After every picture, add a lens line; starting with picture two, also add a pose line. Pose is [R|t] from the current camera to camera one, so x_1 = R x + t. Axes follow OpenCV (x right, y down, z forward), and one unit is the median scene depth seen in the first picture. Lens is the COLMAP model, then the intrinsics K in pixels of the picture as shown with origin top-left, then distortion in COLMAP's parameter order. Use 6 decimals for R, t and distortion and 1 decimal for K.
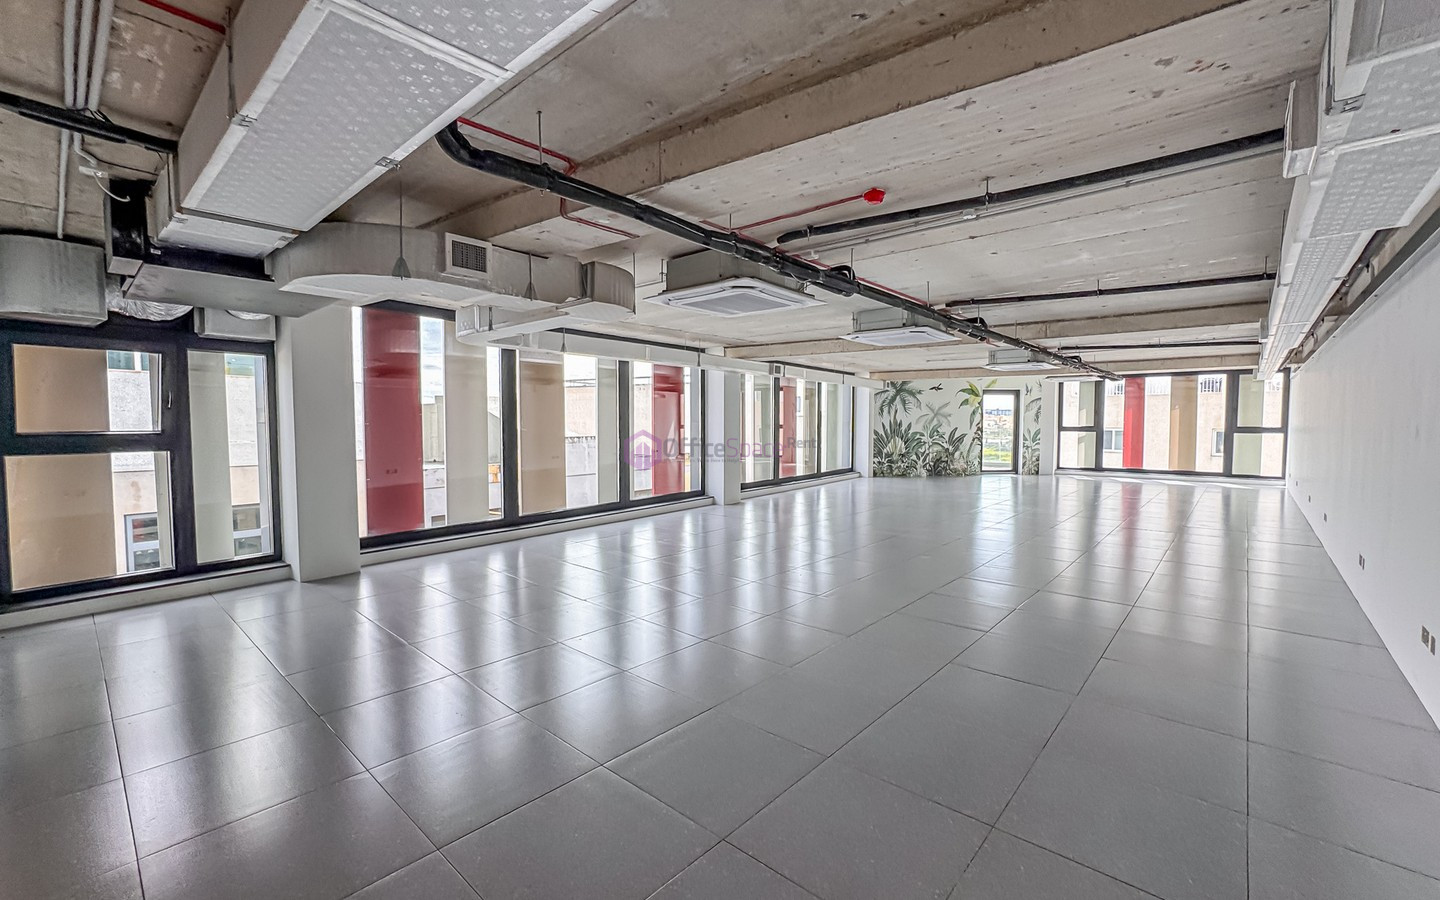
lens RADIAL K [[598.8, 0, 720.0], [0, 598.8, 454.0], [0, 0, 1]] dist [-0.041989, 0.020639]
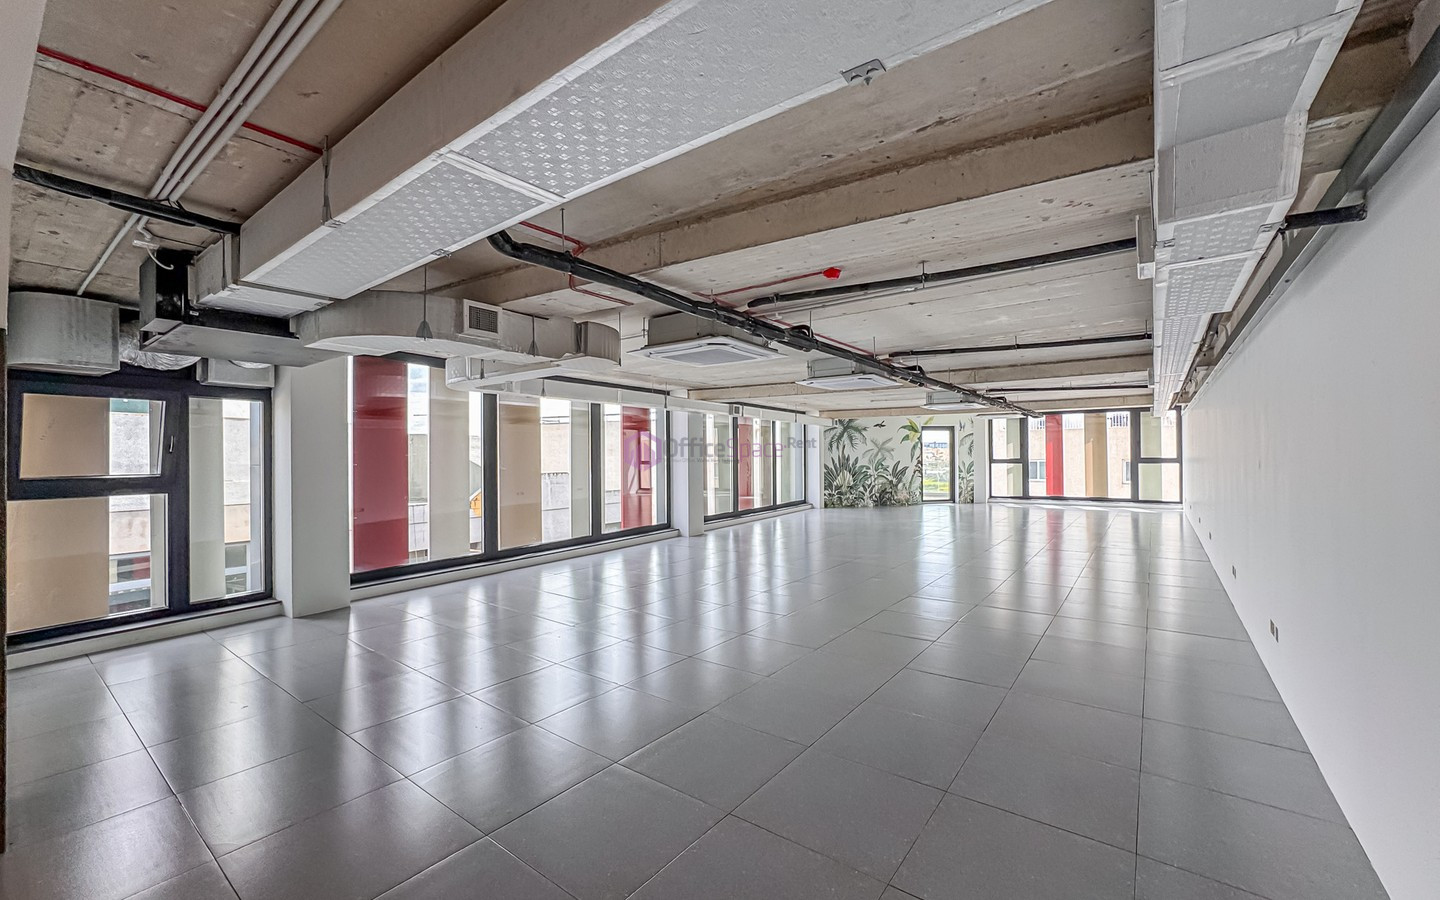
lens RADIAL K [[588.4, 0, 714.4], [0, 588.4, 454.3], [0, 0, 1]] dist [-0.040392, 0.019349]
pose [[0.996979, -0.009237, 0.077121, -0.045541], [0.013542, 0.998367, -0.055494, -0.004268], [-0.076482, 0.056371, 0.995476, -0.089738]]
